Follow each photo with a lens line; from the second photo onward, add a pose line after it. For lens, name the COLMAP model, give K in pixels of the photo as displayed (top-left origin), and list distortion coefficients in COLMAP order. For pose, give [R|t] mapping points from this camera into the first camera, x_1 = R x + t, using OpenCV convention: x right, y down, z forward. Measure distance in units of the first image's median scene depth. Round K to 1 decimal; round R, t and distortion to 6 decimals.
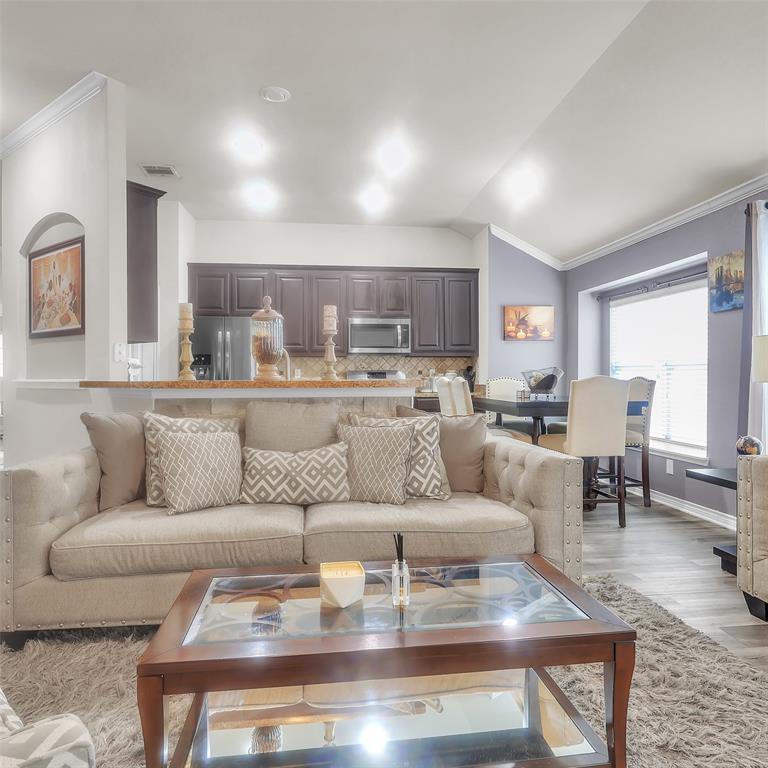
lens RADIAL K [[543.4, 0, 382.7], [0, 543.4, 377.4], [0, 0, 1]] dist [-0.007385, 0.005022]
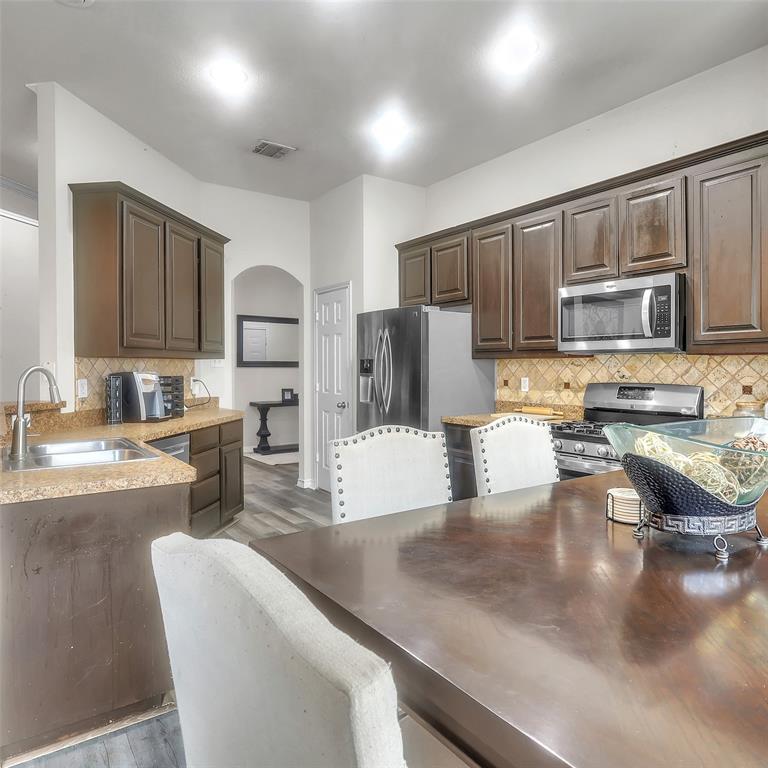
lens RADIAL K [[543.4, 0, 386.5], [0, 543.4, 380.6], [0, 0, 1]] dist [-0.007385, 0.005022]
pose [[0.469214, 0.024846, -0.882735, 0.548604], [-0.001795, 0.999629, 0.027182, -0.047774], [0.883082, -0.011170, 0.469085, 0.935903]]
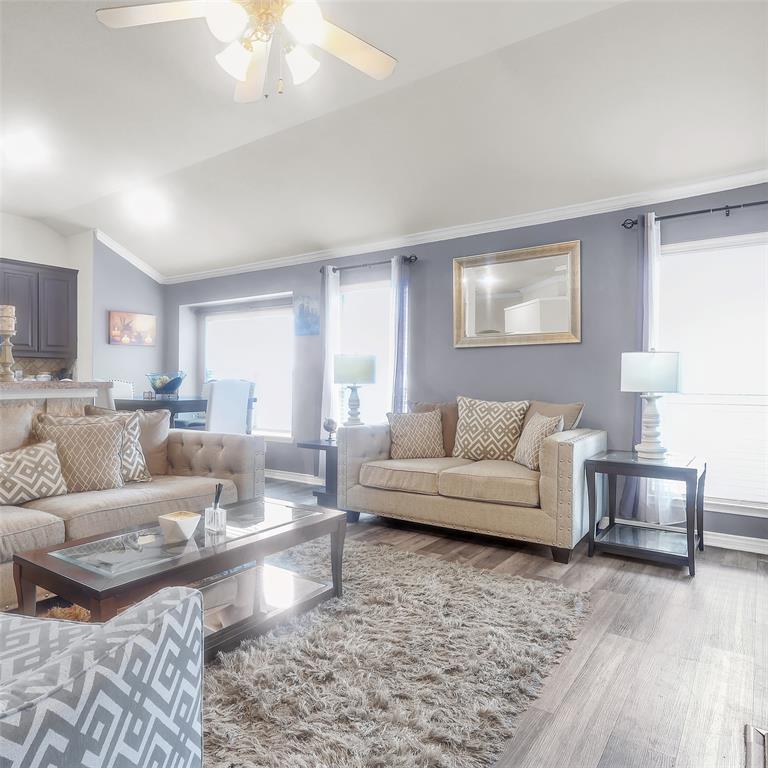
lens RADIAL K [[543.4, 0, 389.4], [0, 543.4, 383.8], [0, 0, 1]] dist [-0.007385, 0.005022]
pose [[0.664452, -0.001355, 0.747330, -0.310643], [-0.003446, 0.999982, 0.004876, 0.001055], [-0.747323, -0.005815, 0.664435, -0.138641]]
